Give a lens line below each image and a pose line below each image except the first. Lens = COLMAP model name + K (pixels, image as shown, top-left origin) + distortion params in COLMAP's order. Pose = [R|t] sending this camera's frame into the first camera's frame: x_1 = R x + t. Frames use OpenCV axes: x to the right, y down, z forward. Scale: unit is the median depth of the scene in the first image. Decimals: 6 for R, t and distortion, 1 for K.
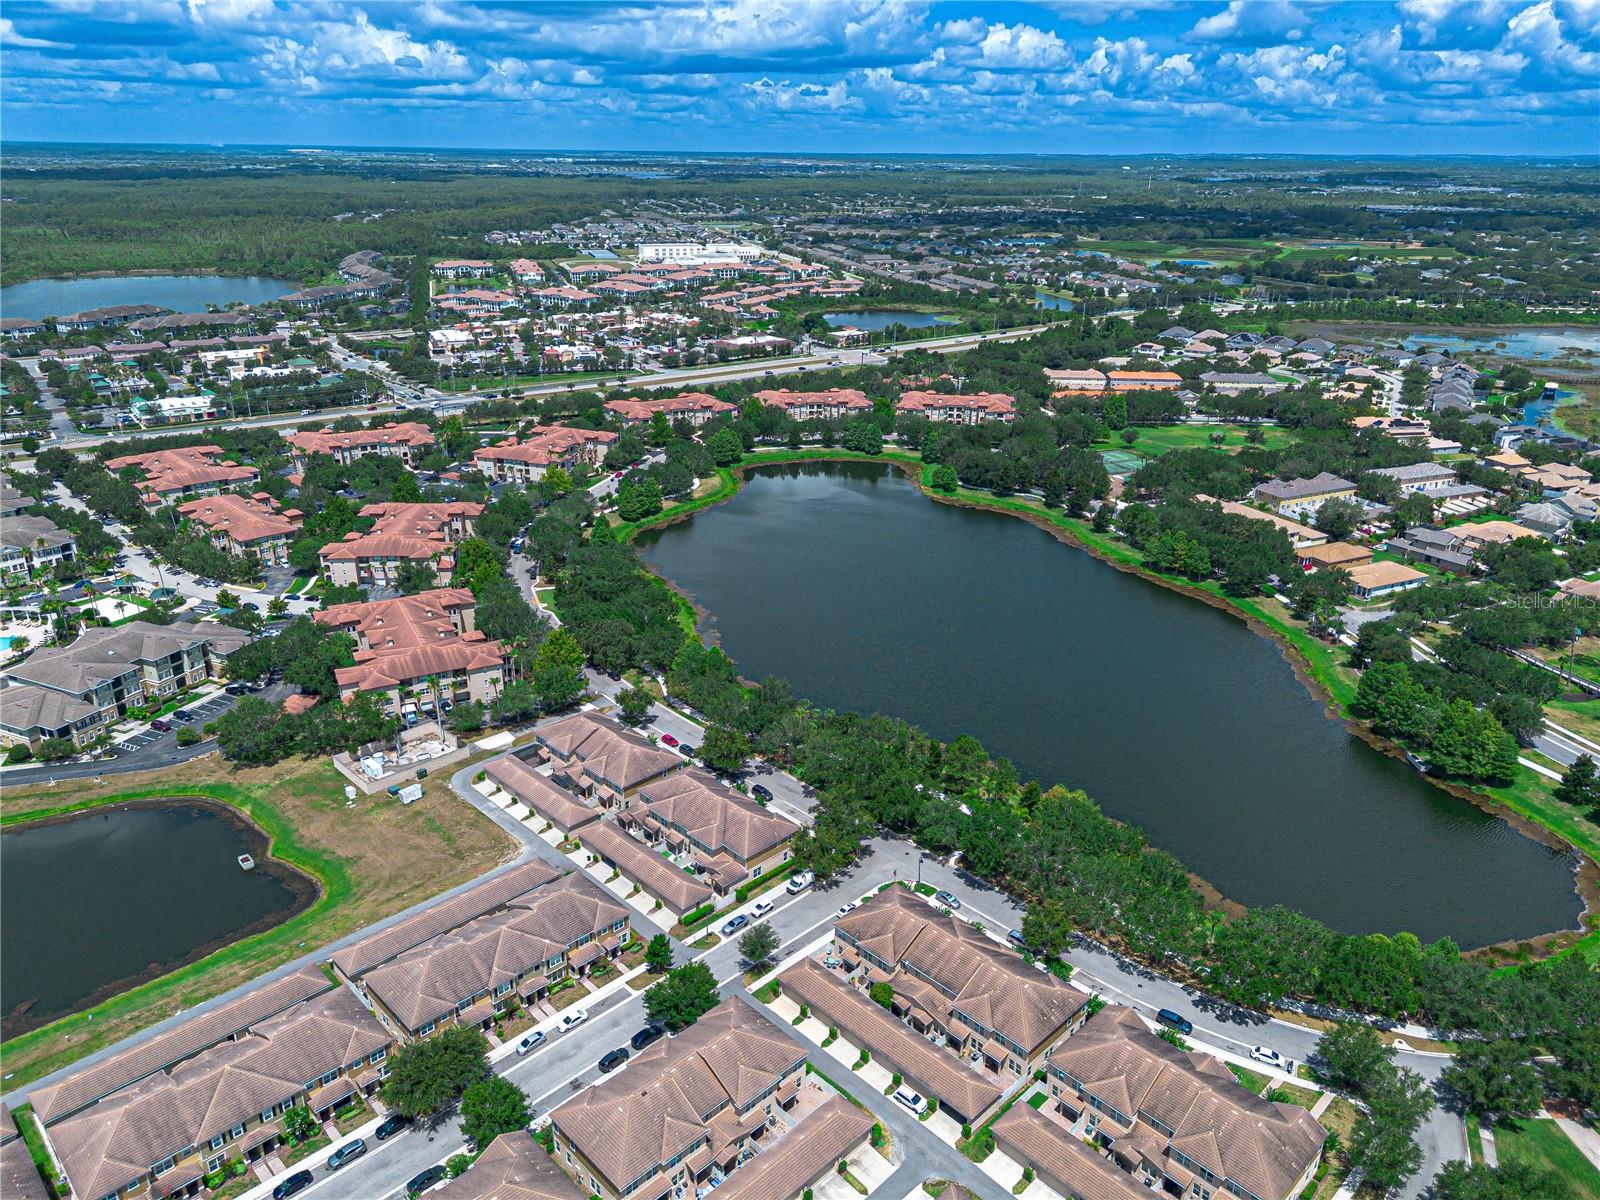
lens RADIAL K [[1128.4, 0, 800.0], [0, 1128.4, 600.0], [0, 0, 1]] dist [0.072581, -0.069397]
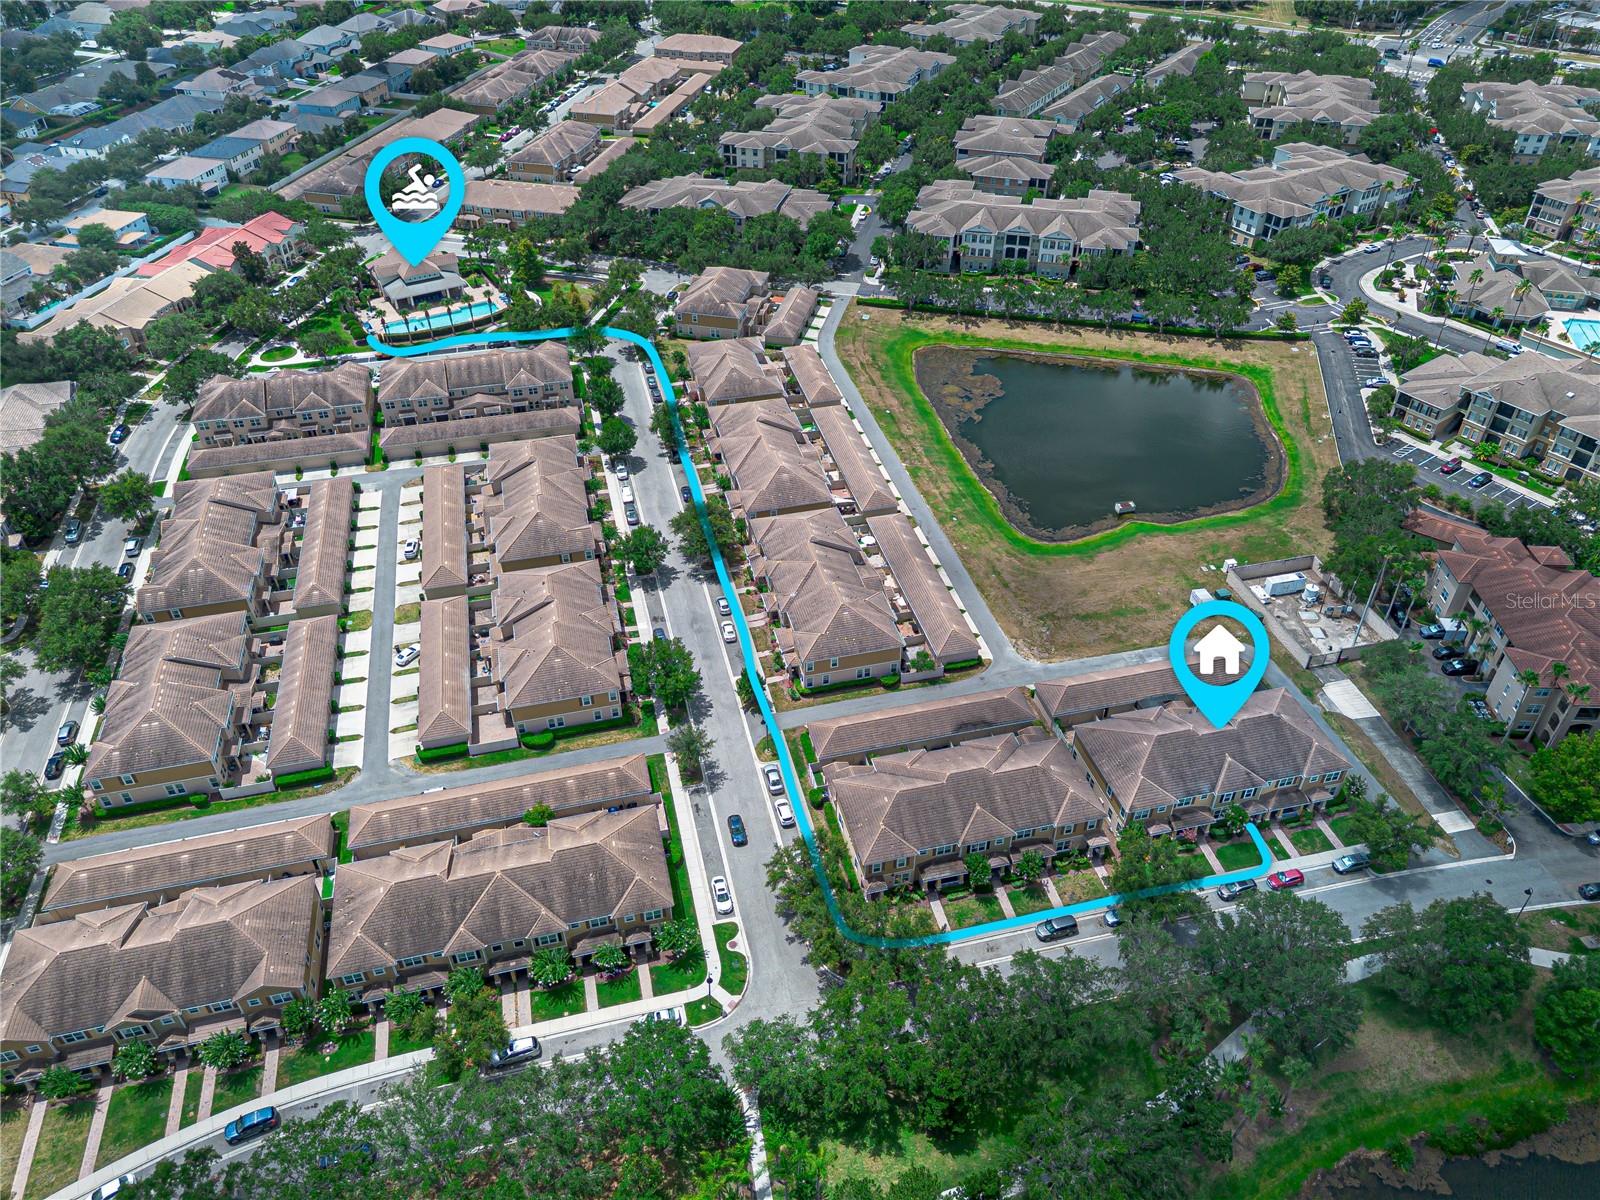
lens RADIAL K [[1128.4, 0, 800.0], [0, 1128.4, 600.0], [0, 0, 1]] dist [0.072581, -0.069397]
pose [[-0.503658, 0.531427, -0.681112, 0.301664], [-0.321248, 0.616665, 0.718695, -0.273591], [0.801953, 0.580783, -0.139869, 0.766913]]
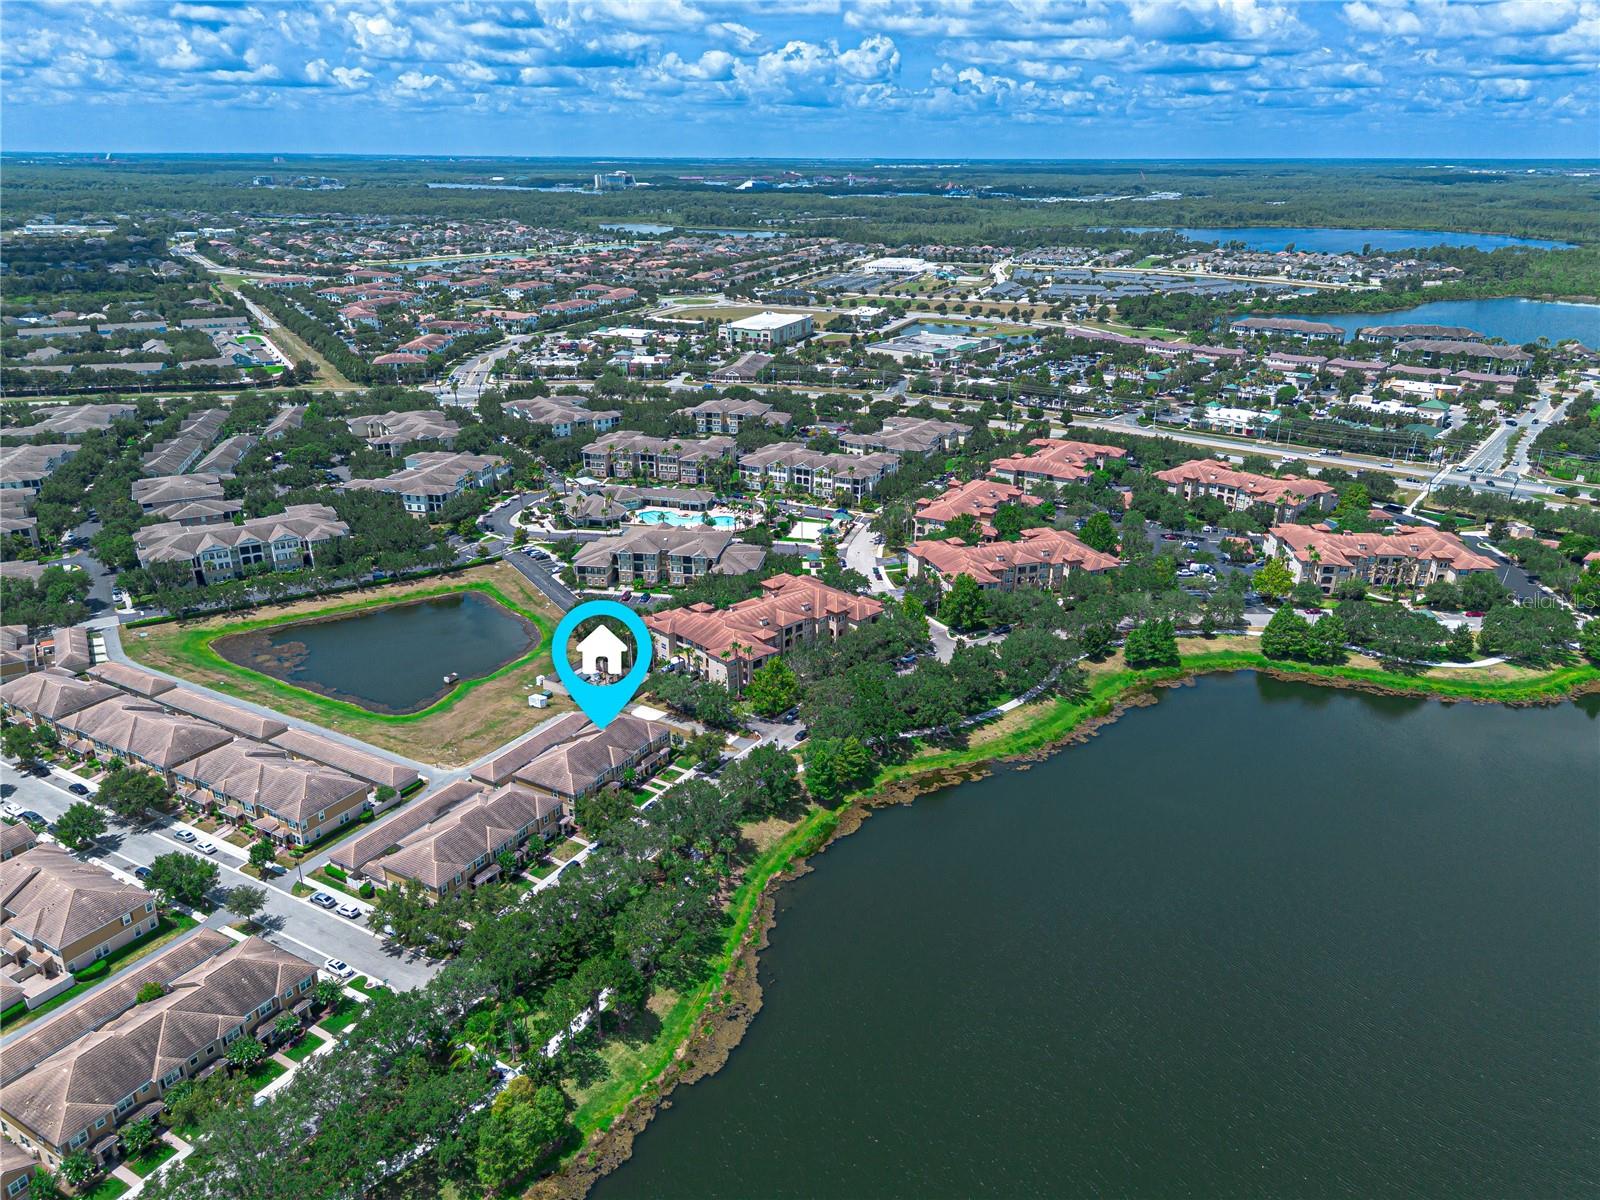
lens RADIAL K [[1128.4, 0, 800.0], [0, 1128.4, 600.0], [0, 0, 1]] dist [0.072581, -0.069397]
pose [[0.267904, 0.343506, -0.900128, 0.649712], [-0.358346, 0.902779, 0.237864, -0.259674], [0.894324, 0.258833, 0.364952, 0.683539]]
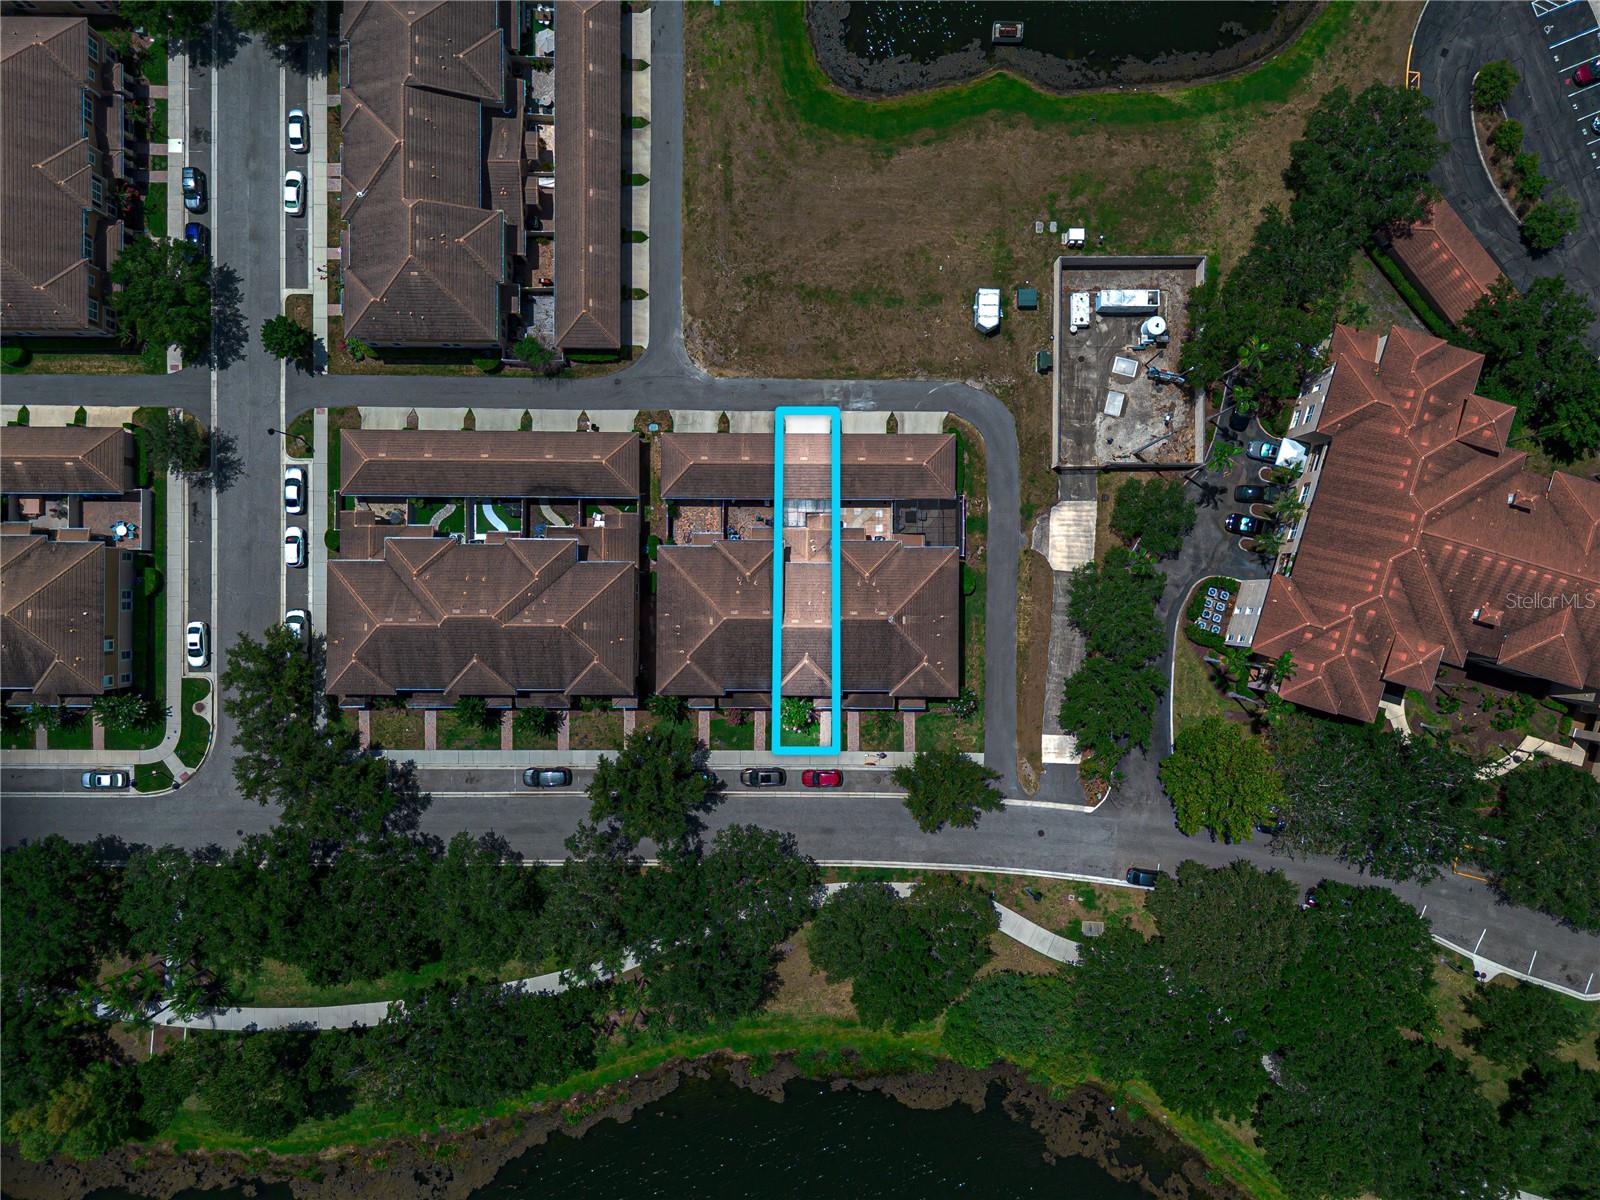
lens RADIAL K [[1128.4, 0, 800.0], [0, 1128.4, 600.0], [0, 0, 1]] dist [0.072581, -0.069397]
pose [[-0.699885, 0.714141, -0.012778, -0.149606], [-0.270821, -0.248776, 0.929928, -0.298611], [0.660921, 0.654304, 0.367519, 0.722073]]
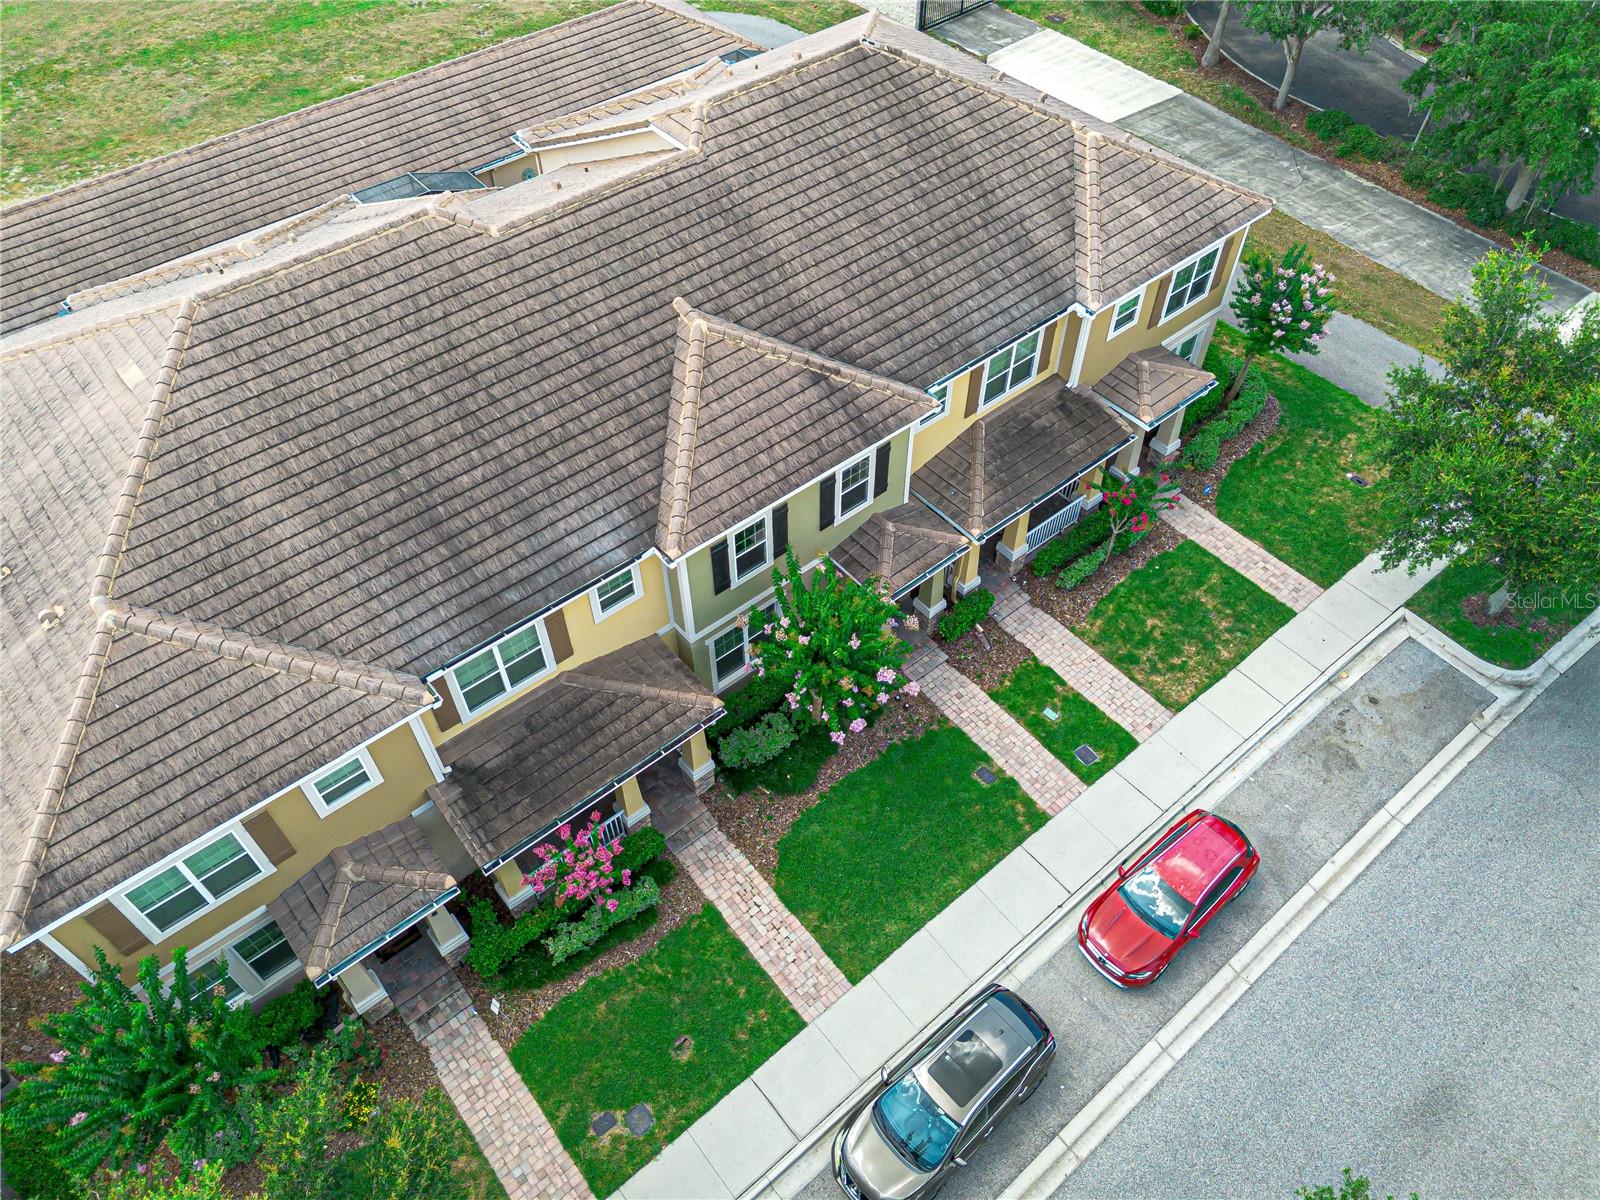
lens RADIAL K [[1128.4, 0, 800.0], [0, 1128.4, 600.0], [0, 0, 1]] dist [0.072581, -0.069397]
pose [[-0.074645, 0.756208, -0.650059, -0.065070], [-0.362868, 0.586590, 0.724043, 0.049715], [0.928846, 0.289932, 0.230618, 0.894651]]
